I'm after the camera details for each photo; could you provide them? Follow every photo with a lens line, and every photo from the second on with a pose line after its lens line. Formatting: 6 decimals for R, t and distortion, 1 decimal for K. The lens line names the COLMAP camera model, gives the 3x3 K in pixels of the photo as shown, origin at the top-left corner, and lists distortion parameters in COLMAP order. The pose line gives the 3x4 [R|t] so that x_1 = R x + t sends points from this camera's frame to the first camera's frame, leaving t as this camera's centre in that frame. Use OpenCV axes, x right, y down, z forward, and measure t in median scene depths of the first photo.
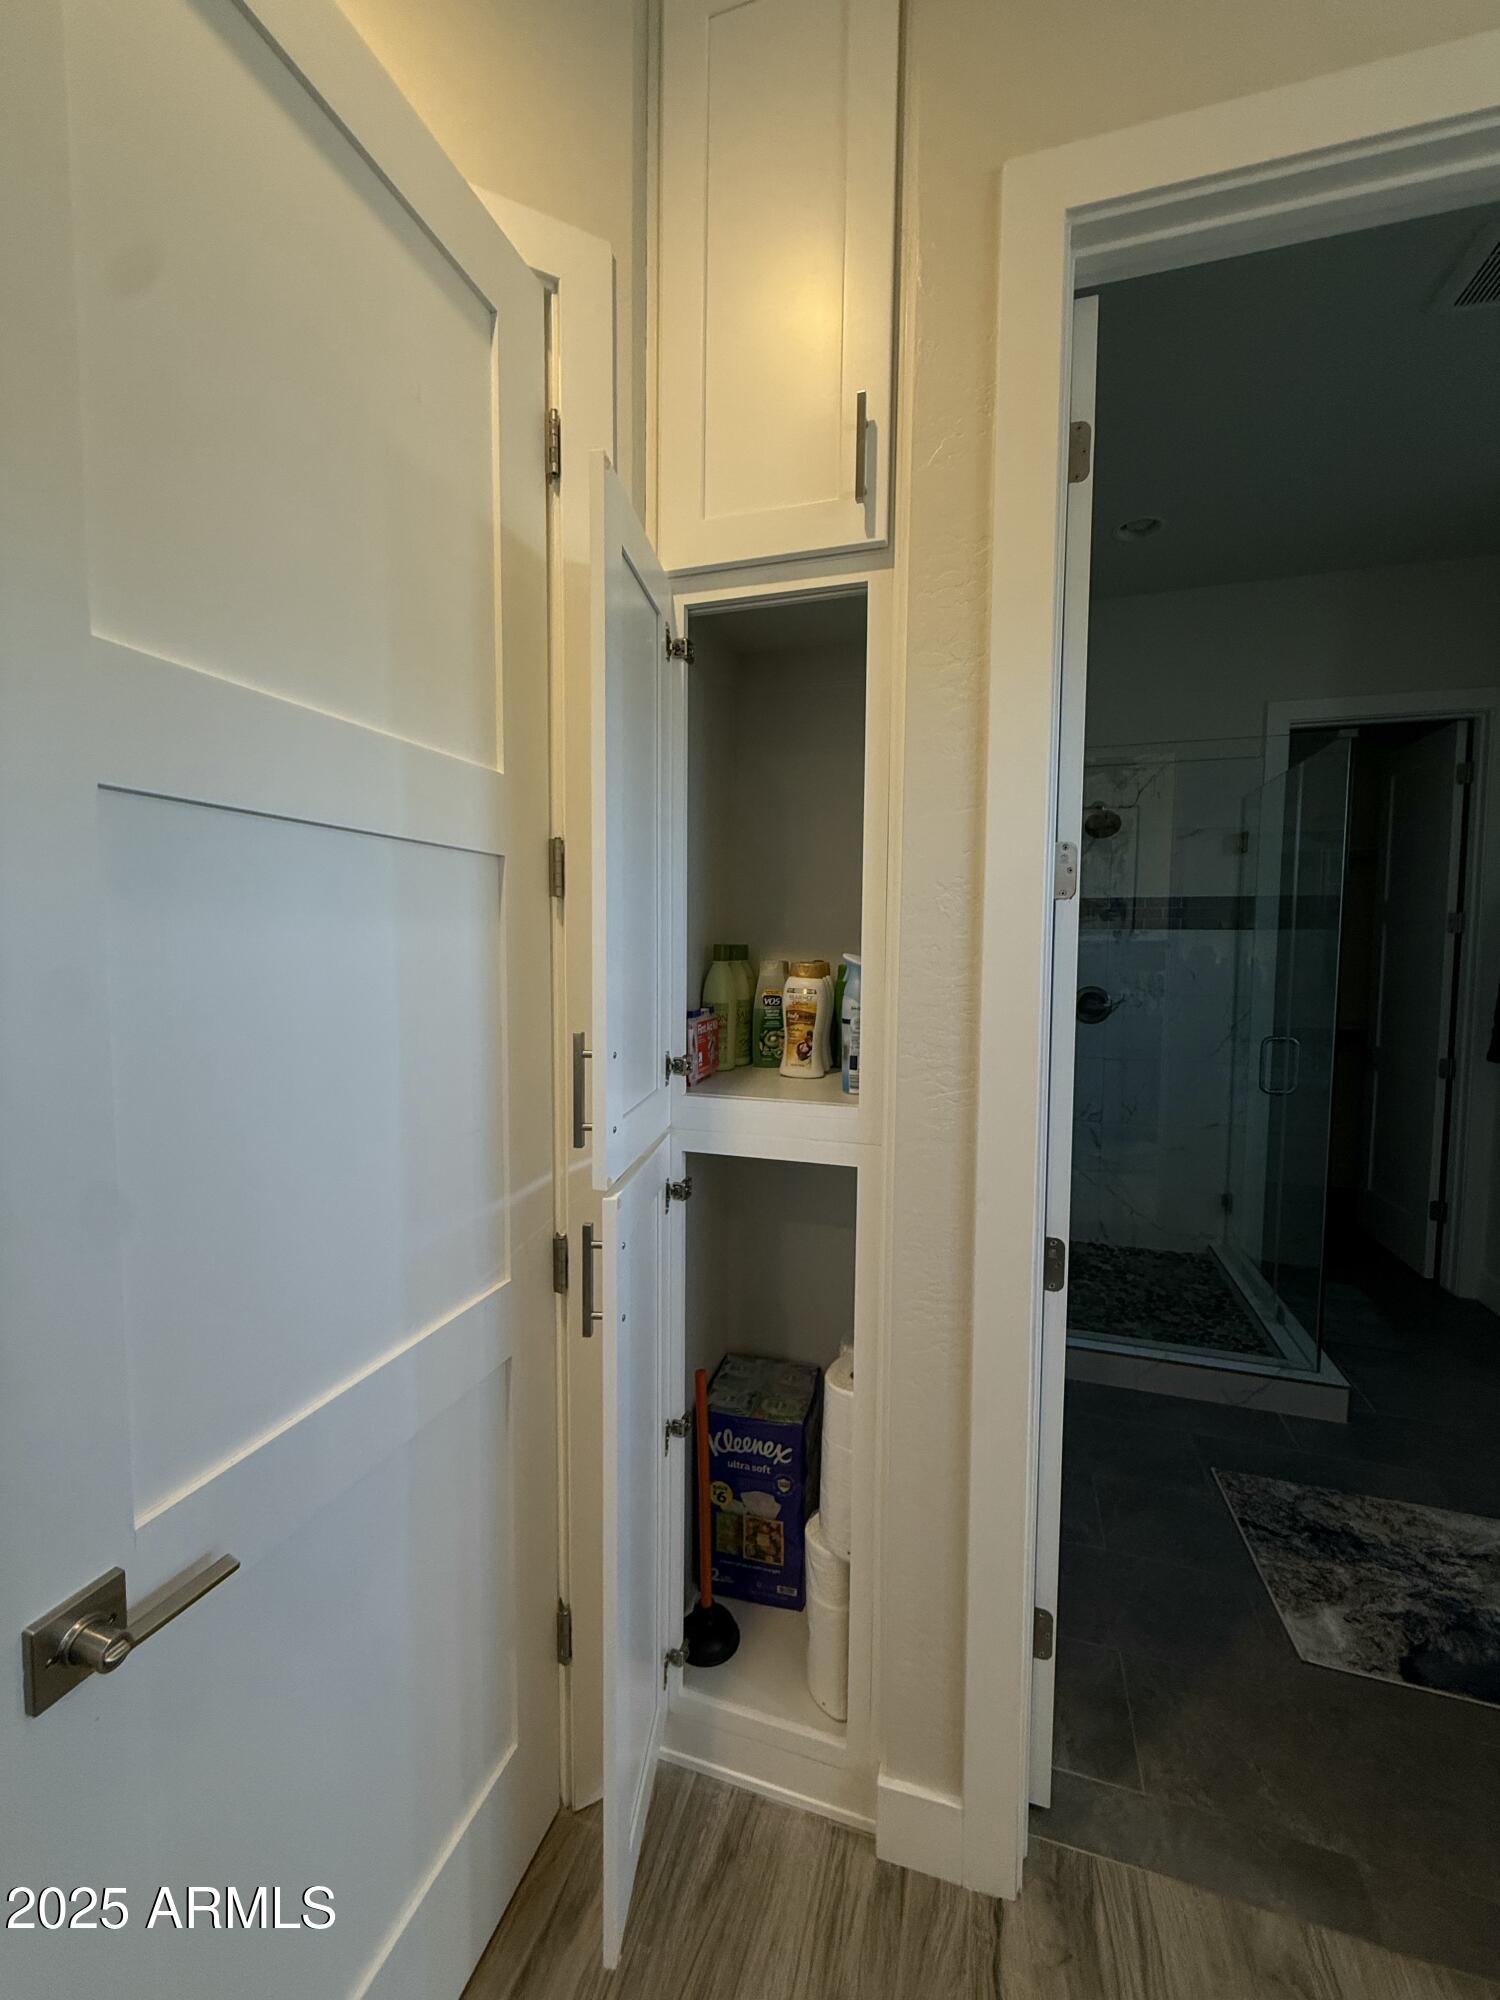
lens RADIAL K [[795.0, 0, 753.9], [0, 795.0, 994.2], [0, 0, 1]] dist [-0.000582, 0.000122]
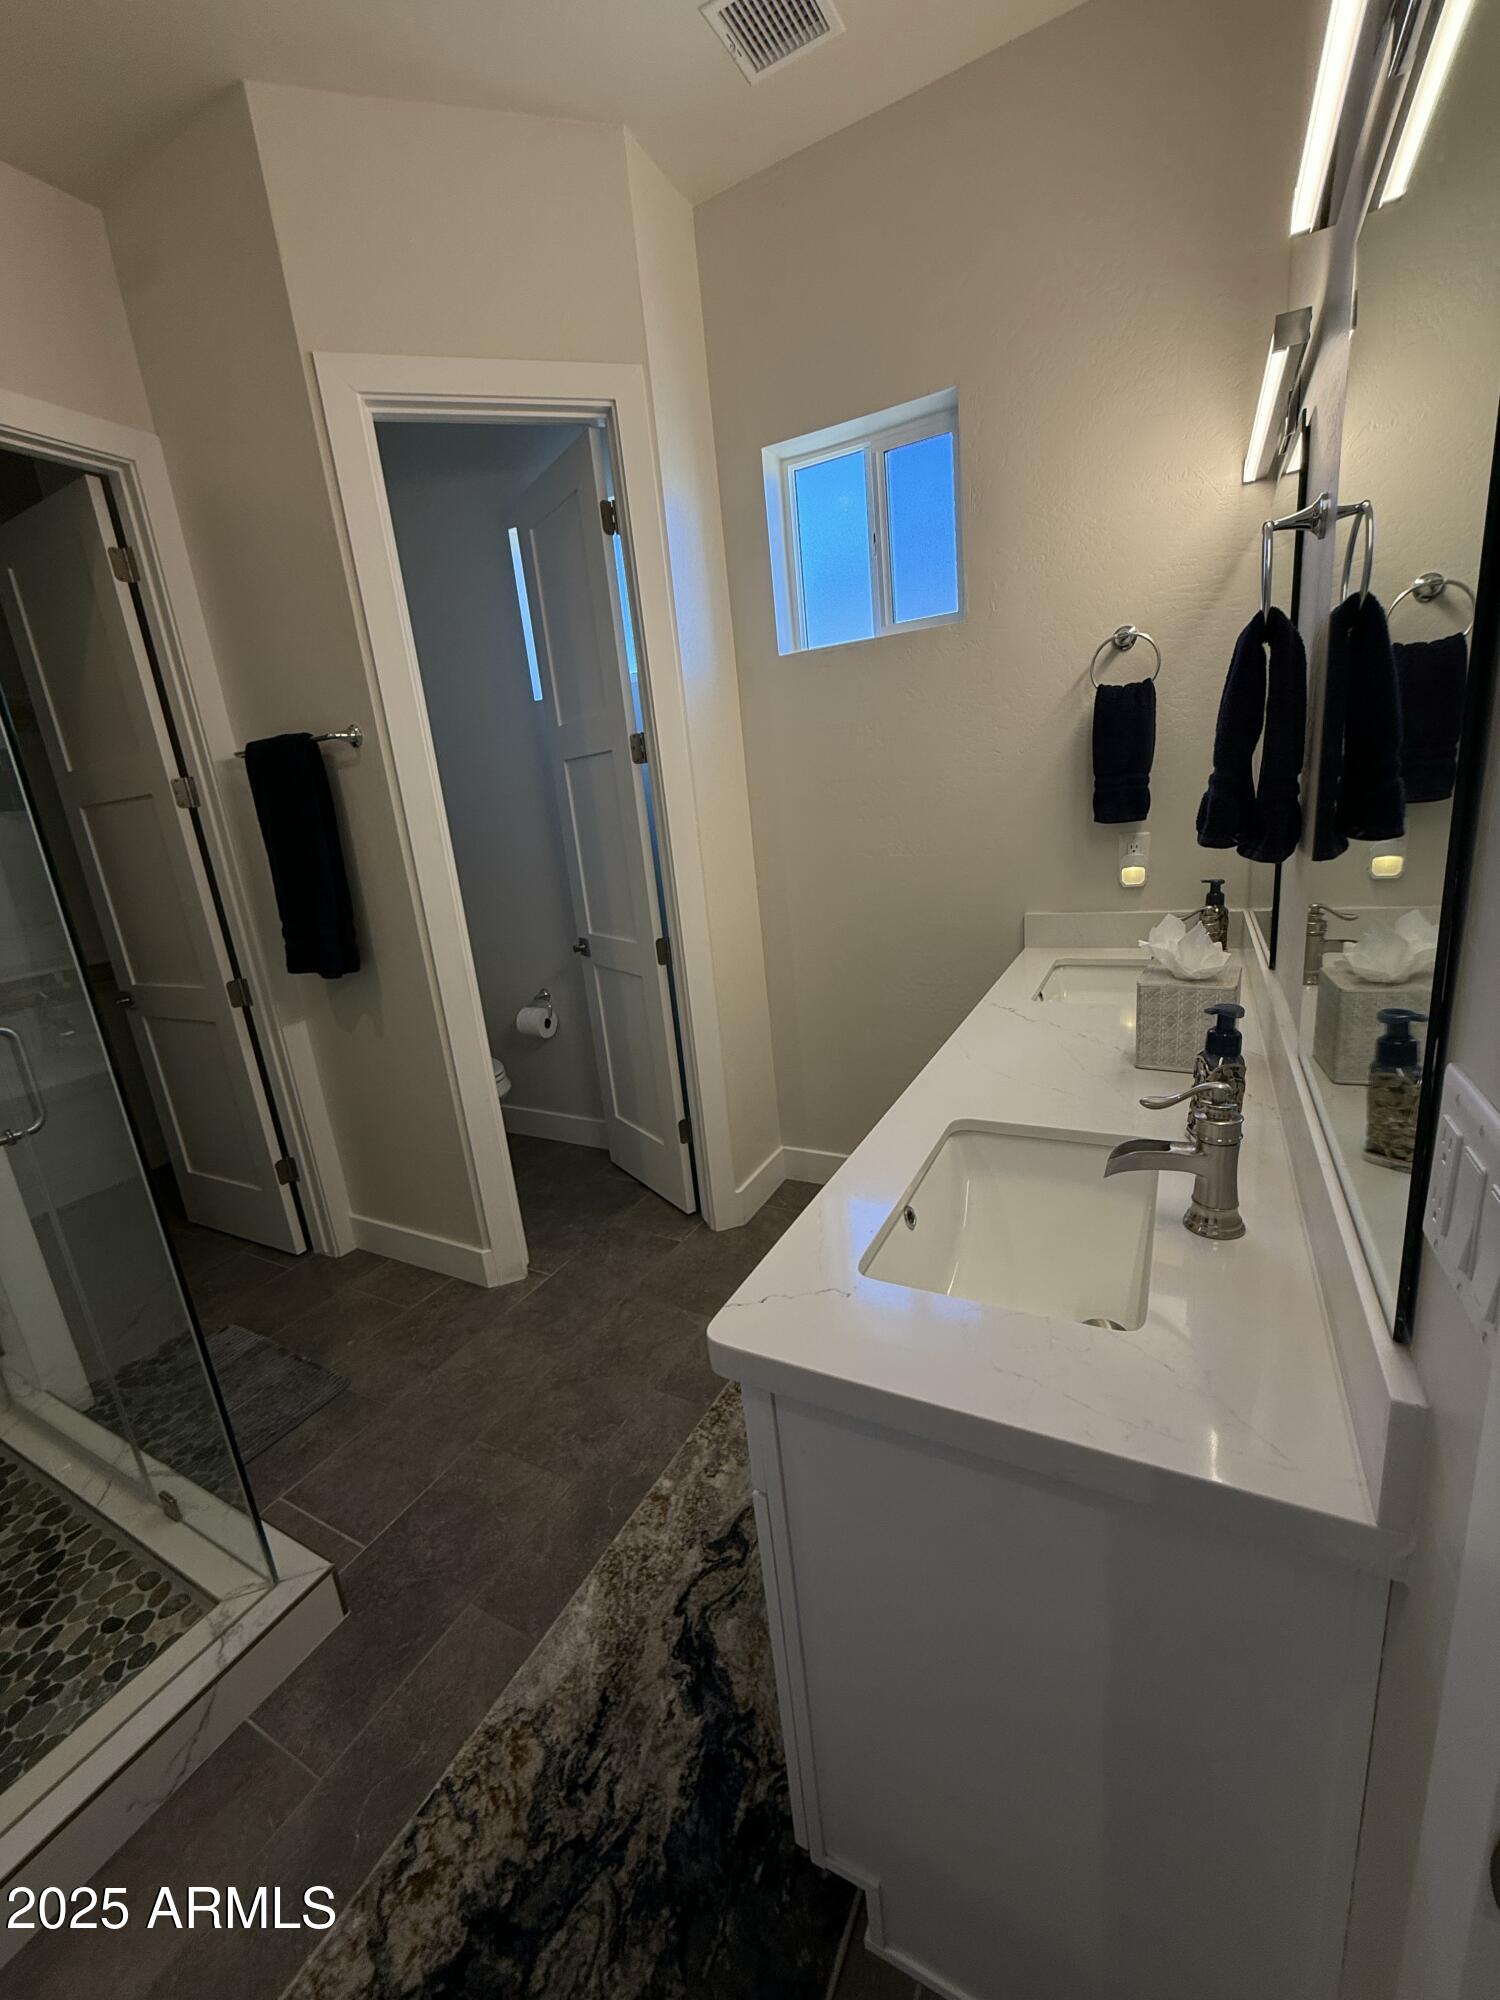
lens RADIAL K [[793.4, 0, 750.1], [0, 793.4, 996.4], [0, 0, 1]] dist [-0.004697, 0.000776]
pose [[0.187604, -0.272187, 0.943779, 0.283190], [0.159624, 0.956515, 0.244131, -0.008795], [-0.969188, 0.104850, 0.222893, 0.401288]]
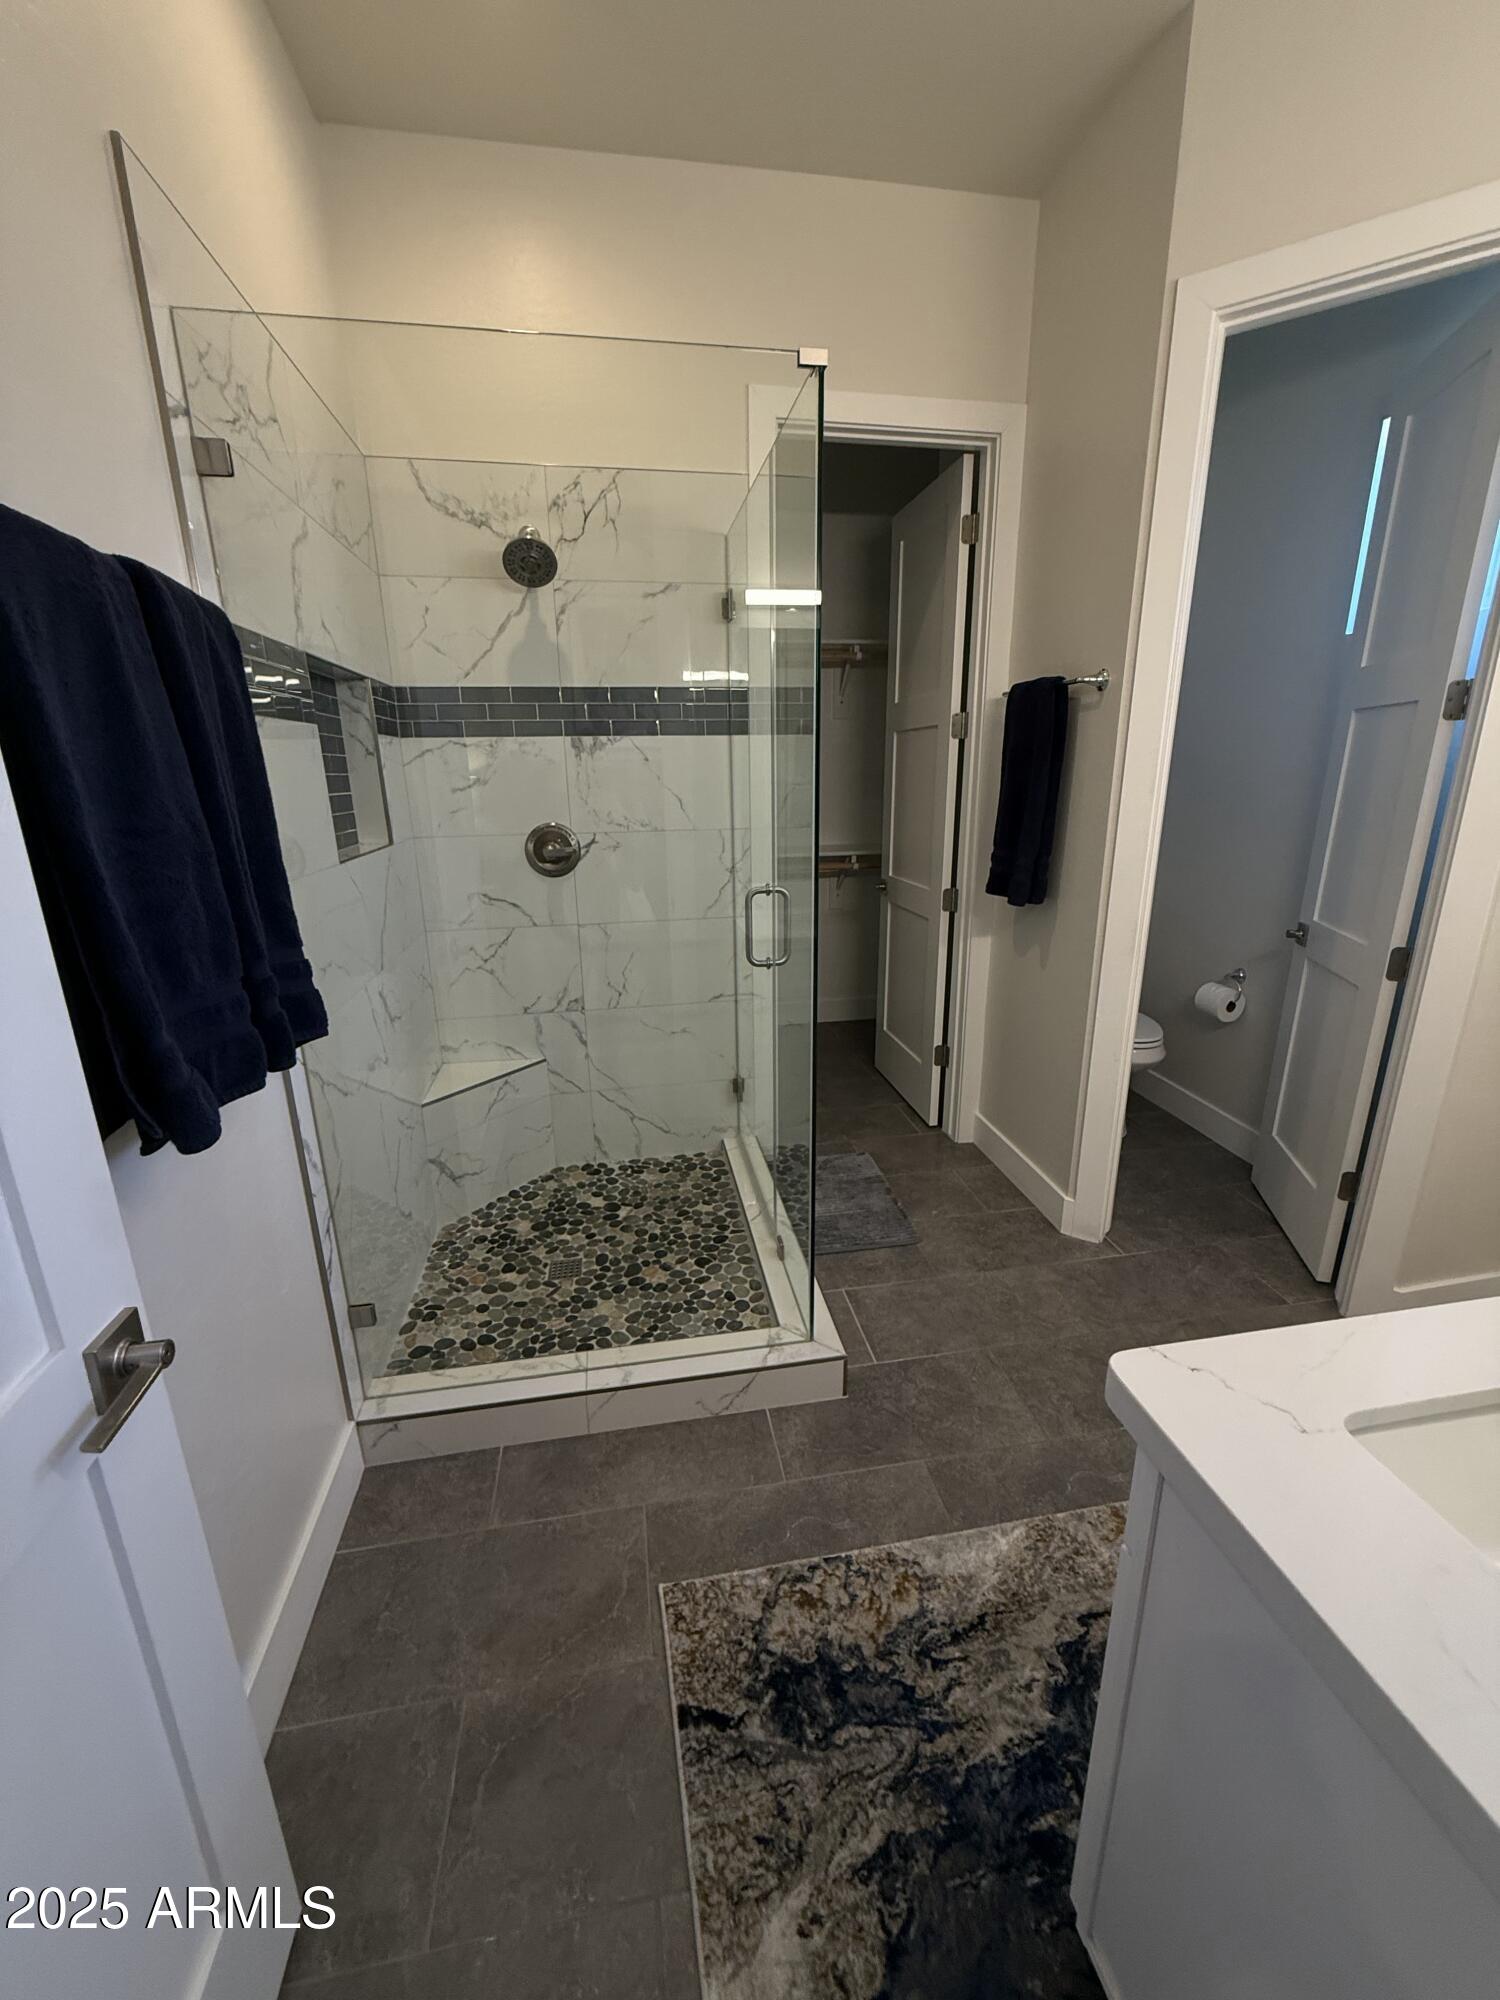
lens RADIAL K [[793.4, 0, 750.1], [0, 793.4, 996.4], [0, 0, 1]] dist [-0.004697, 0.000776]
pose [[0.889472, -0.145878, 0.433080, 0.303719], [0.049137, 0.972717, 0.226730, -0.013106], [-0.454340, -0.180390, 0.872373, 0.343010]]
